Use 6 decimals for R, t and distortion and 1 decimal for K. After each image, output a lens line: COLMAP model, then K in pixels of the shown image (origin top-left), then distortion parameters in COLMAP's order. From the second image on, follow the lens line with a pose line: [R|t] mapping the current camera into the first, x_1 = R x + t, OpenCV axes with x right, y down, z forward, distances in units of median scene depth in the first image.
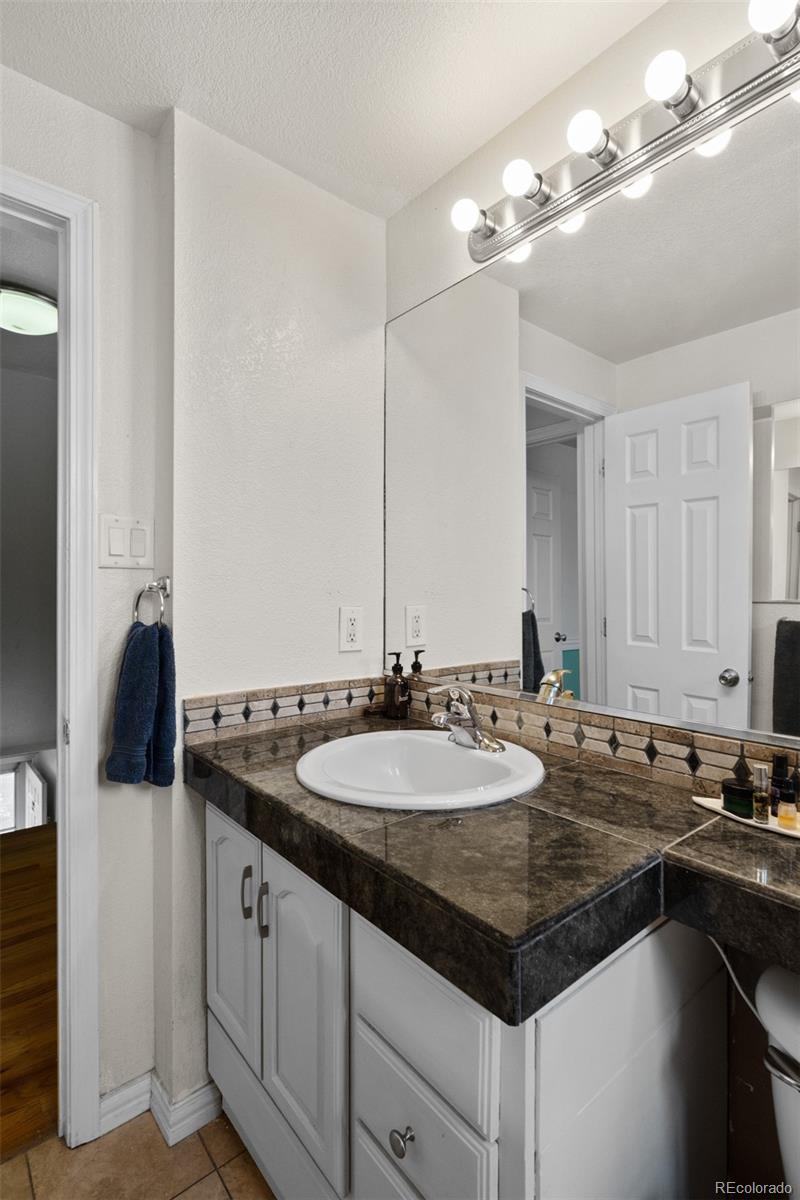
lens RADIAL K [[568.4, 0, 400.0], [0, 568.4, 600.0], [0, 0, 1]] dist [-0.000165, 0.001631]
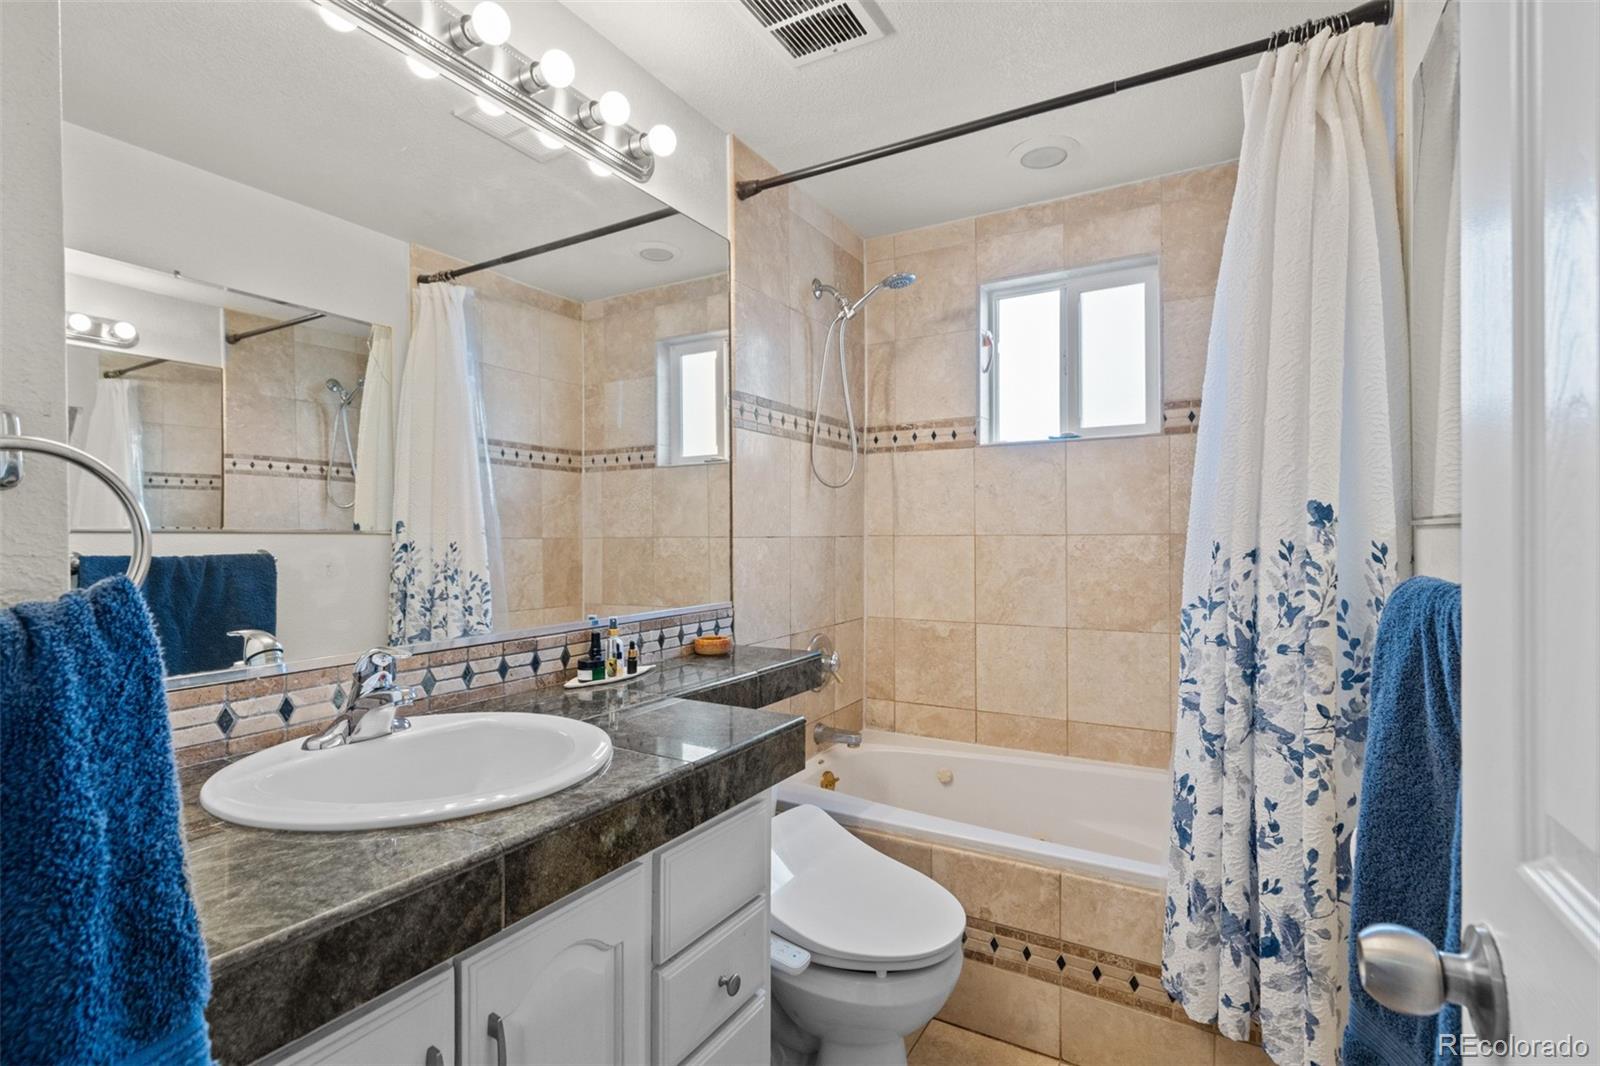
lens RADIAL K [[757.9, 0, 802.0], [0, 757.9, 549.8], [0, 0, 1]] dist [-0.000165, 0.001631]
pose [[-0.339373, -0.020498, 0.940428, -1.037739], [0.014924, 0.999519, 0.027172, 0.021689], [-0.940533, 0.023256, -0.338904, 0.957266]]
